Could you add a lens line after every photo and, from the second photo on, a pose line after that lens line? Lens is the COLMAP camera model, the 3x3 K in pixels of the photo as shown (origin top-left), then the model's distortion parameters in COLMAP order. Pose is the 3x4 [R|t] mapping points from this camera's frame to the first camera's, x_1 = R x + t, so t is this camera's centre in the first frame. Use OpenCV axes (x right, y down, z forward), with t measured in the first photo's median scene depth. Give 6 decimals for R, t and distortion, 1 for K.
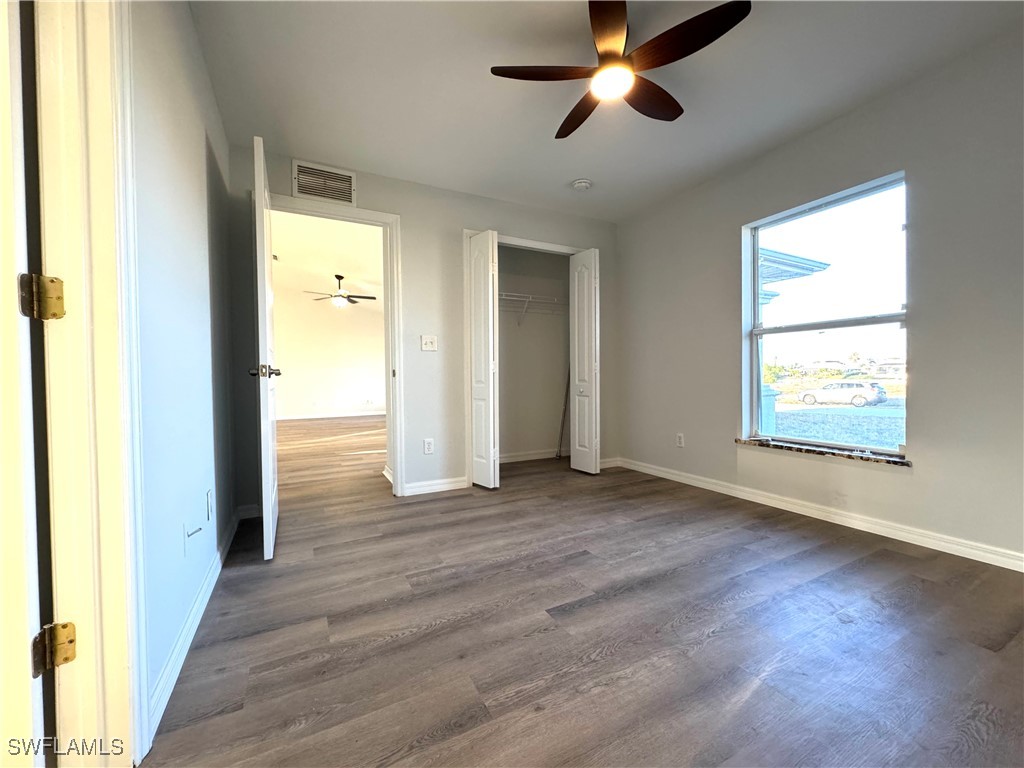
lens RADIAL K [[409.4, 0, 514.8], [0, 409.4, 382.1], [0, 0, 1]] dist [-0.003464, 0.000496]
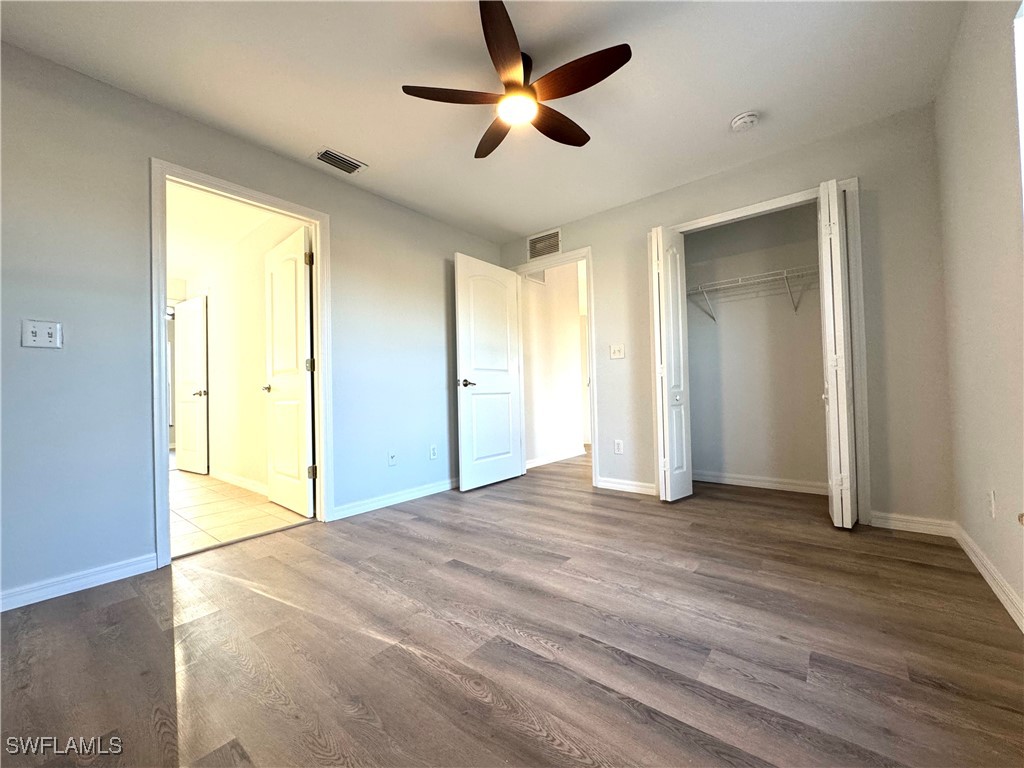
lens RADIAL K [[409.4, 0, 510.2], [0, 409.4, 384.5], [0, 0, 1]] dist [-0.003464, 0.000496]
pose [[0.388847, -0.016837, -0.921149, 0.942756], [0.011671, 0.999843, -0.013349, 0.004260], [0.921229, -0.005560, 0.388982, 0.442140]]
